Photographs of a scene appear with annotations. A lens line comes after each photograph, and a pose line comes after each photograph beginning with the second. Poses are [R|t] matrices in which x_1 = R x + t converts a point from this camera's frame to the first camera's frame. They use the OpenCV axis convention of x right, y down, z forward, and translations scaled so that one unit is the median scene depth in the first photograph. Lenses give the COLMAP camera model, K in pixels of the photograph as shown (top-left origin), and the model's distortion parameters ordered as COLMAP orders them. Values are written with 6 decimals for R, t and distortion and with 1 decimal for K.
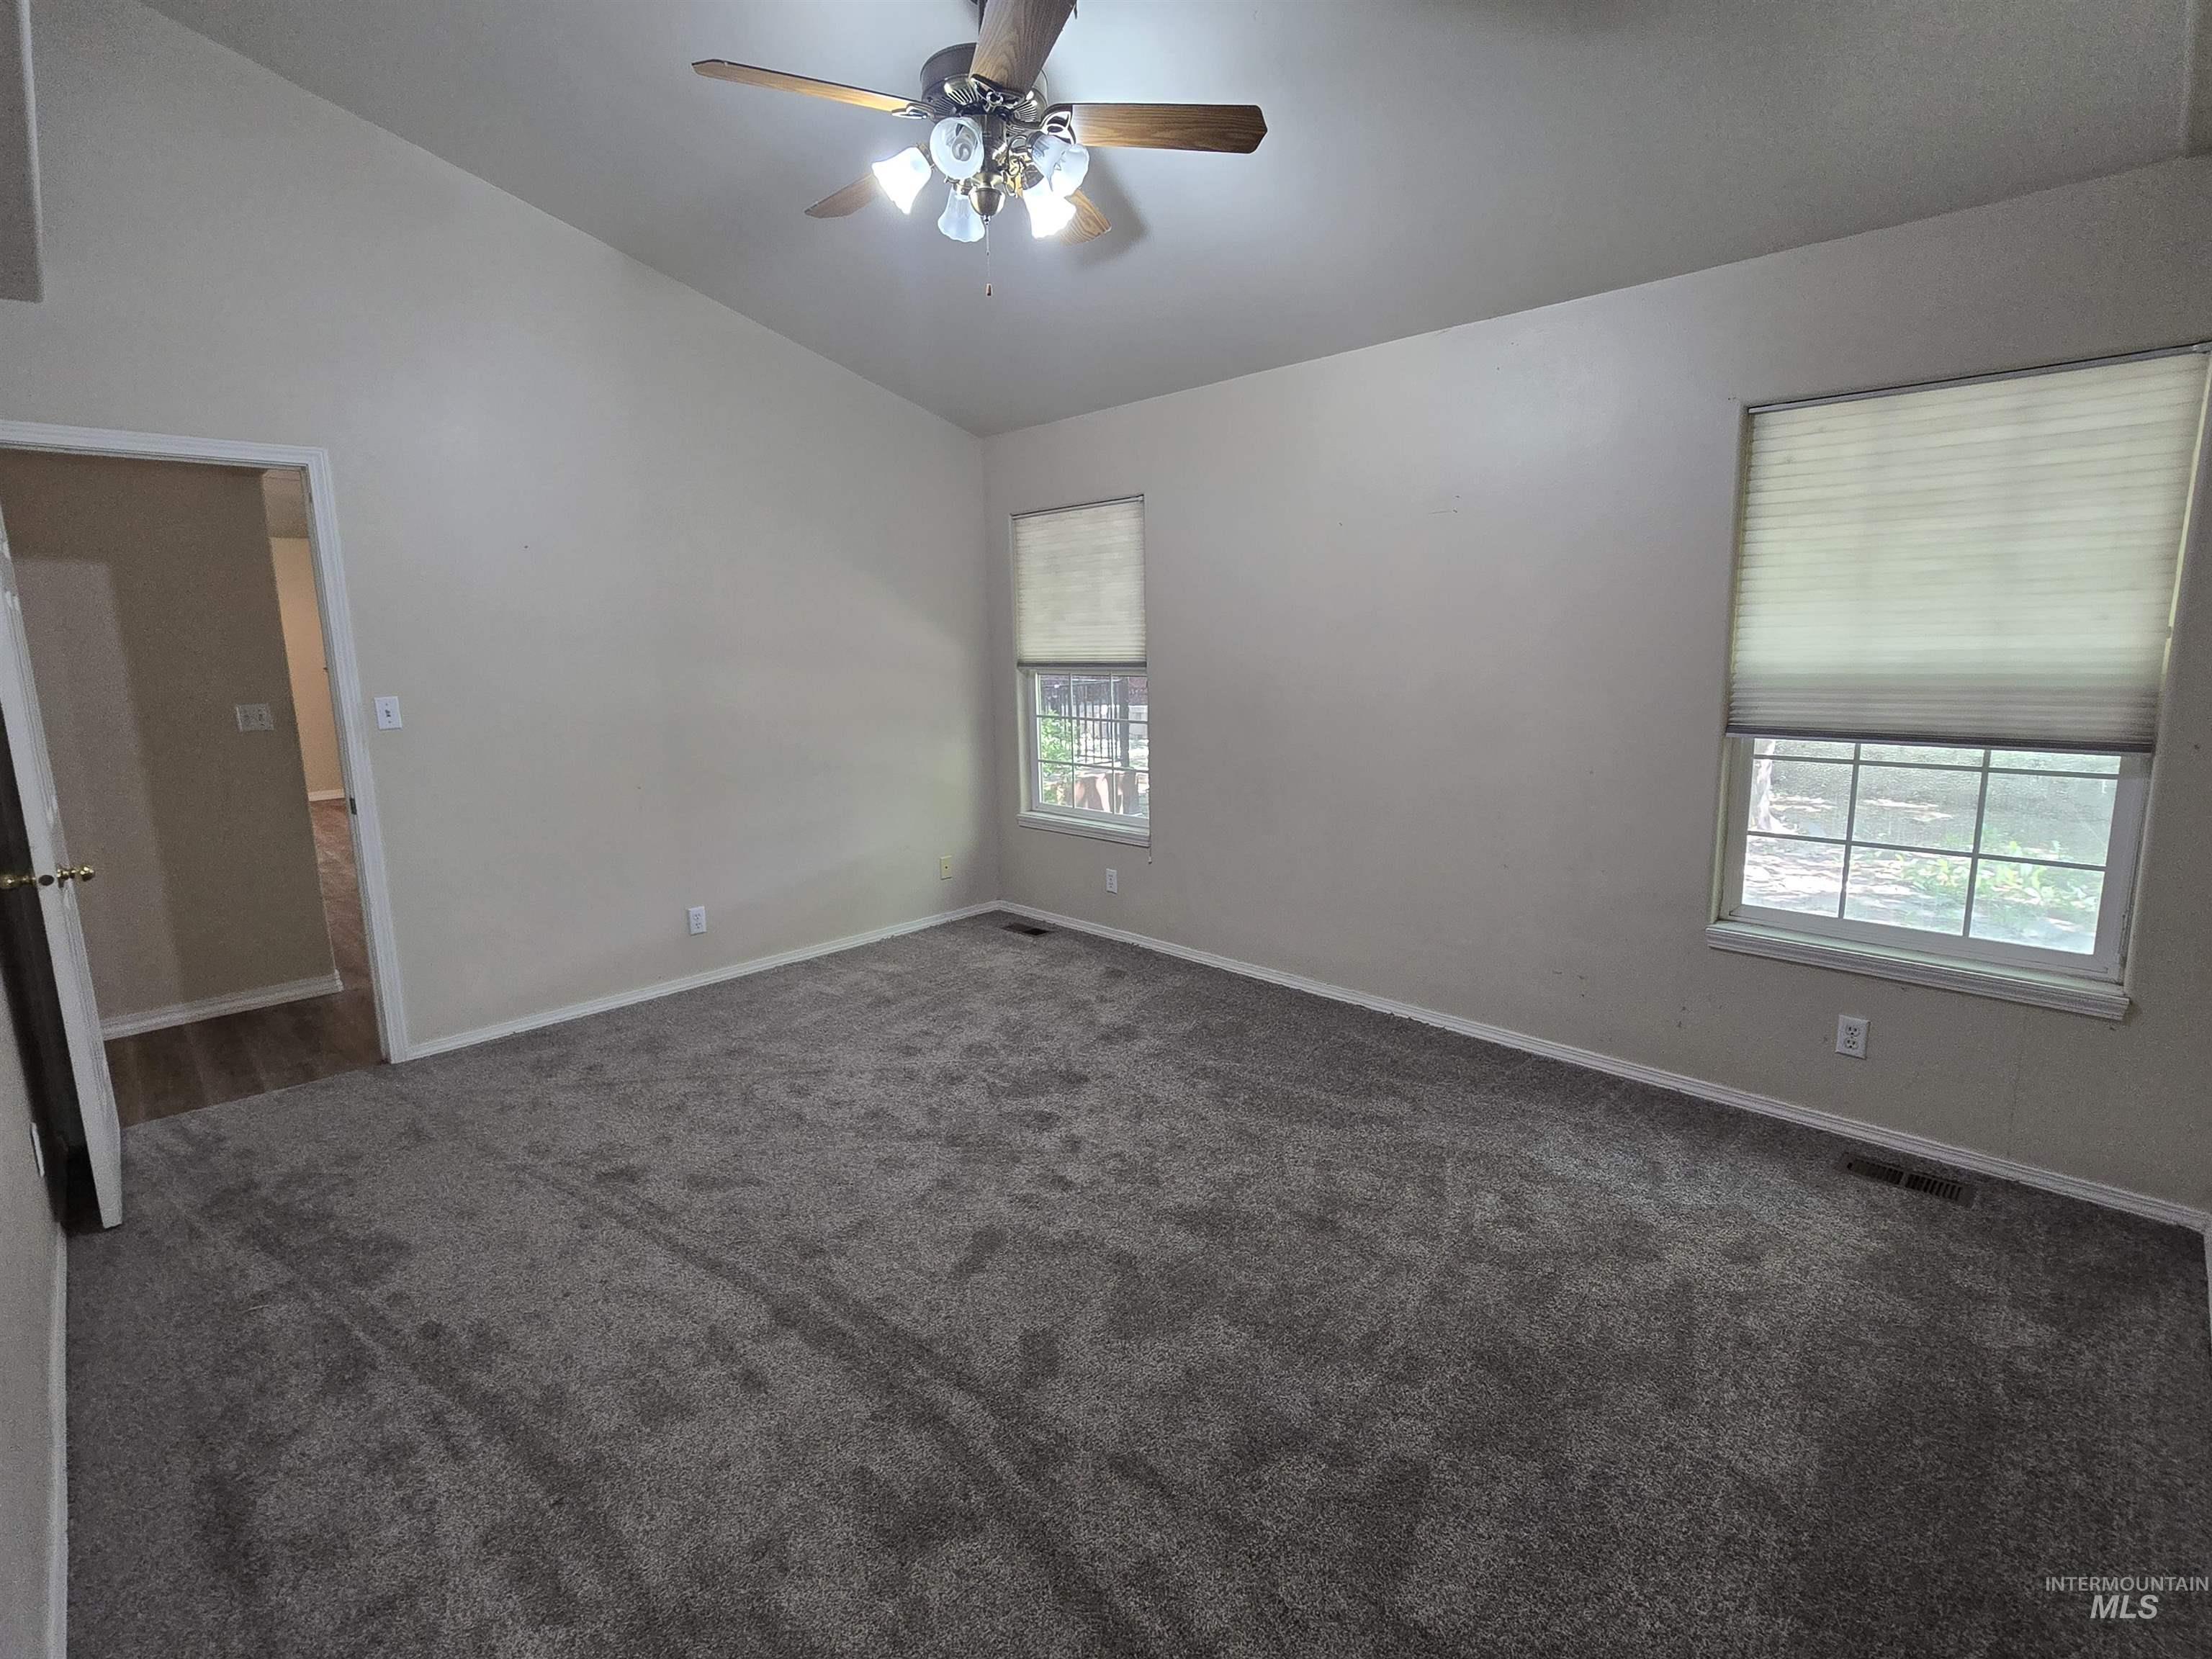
lens RADIAL K [[1001.3, 0, 1097.7], [0, 1001.3, 811.1], [0, 0, 1]] dist [-0.002515, -0.000278]
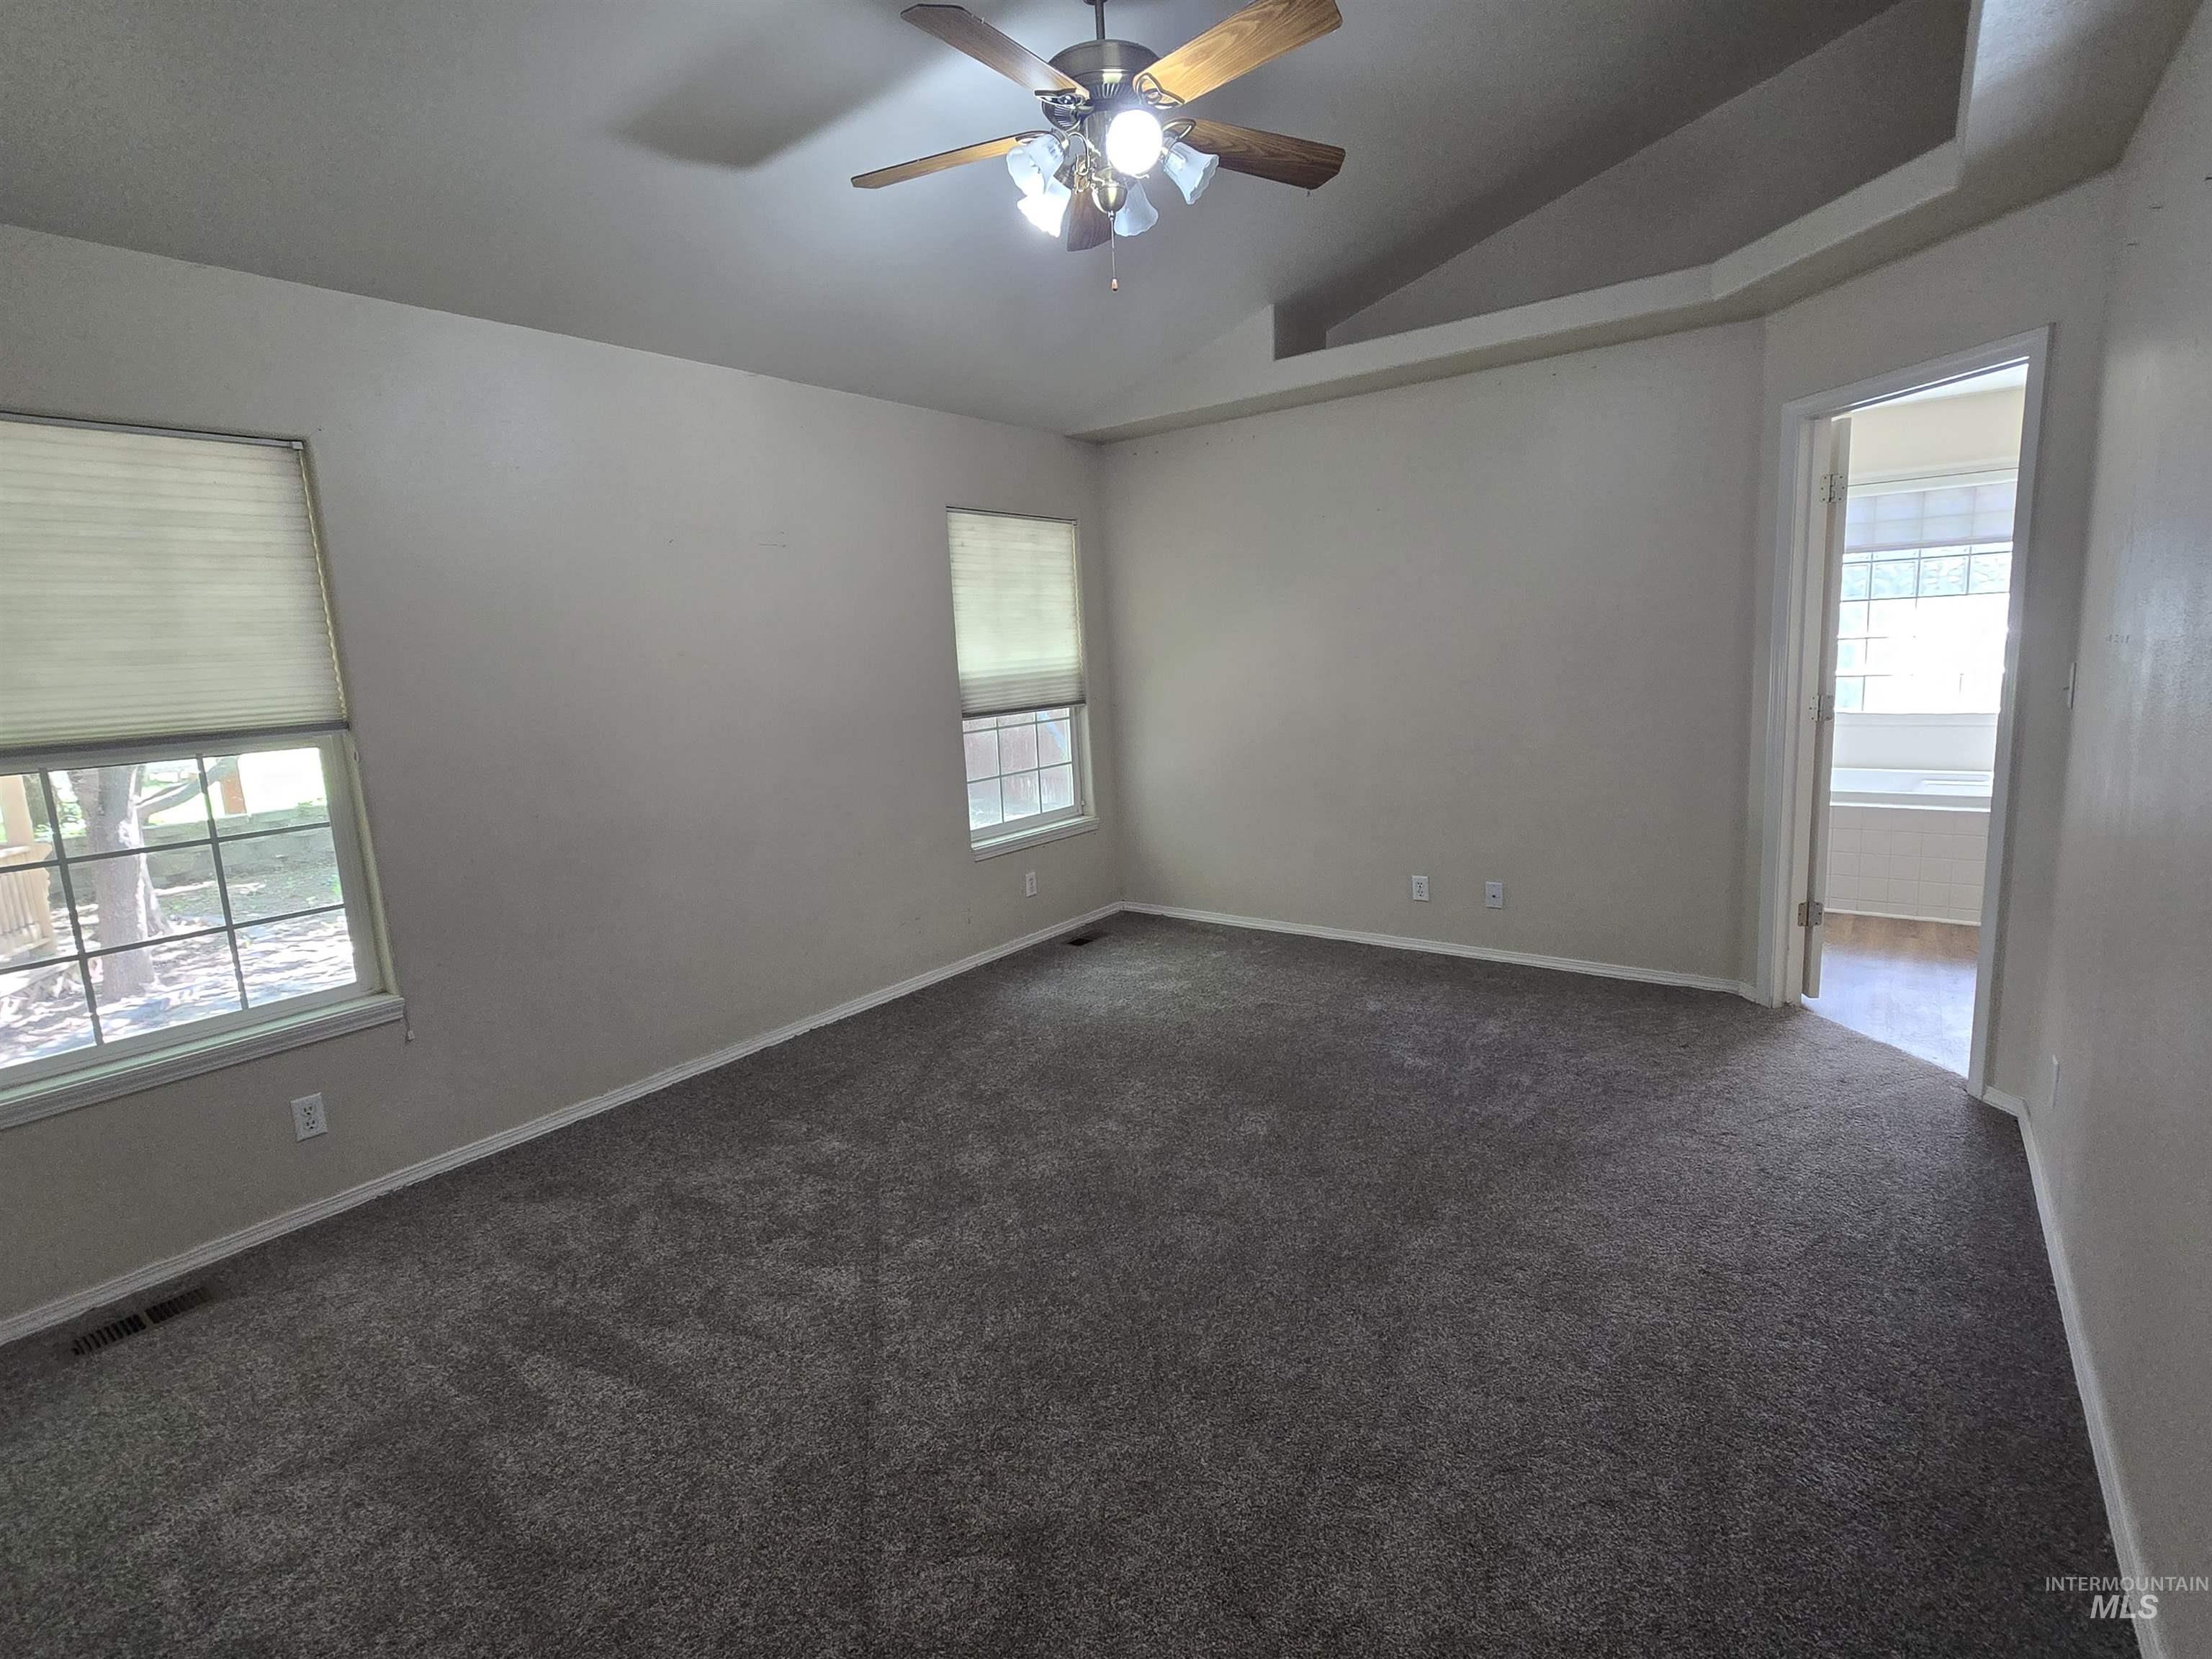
lens RADIAL K [[1050.6, 0, 1094.0], [0, 1050.6, 798.7], [0, 0, 1]] dist [-0.002547, -0.000202]
pose [[-0.113336, -0.118043, 0.986520, -0.987947], [0.224682, 0.964151, 0.141179, -0.142061], [-0.967819, 0.237654, -0.082751, 0.981270]]
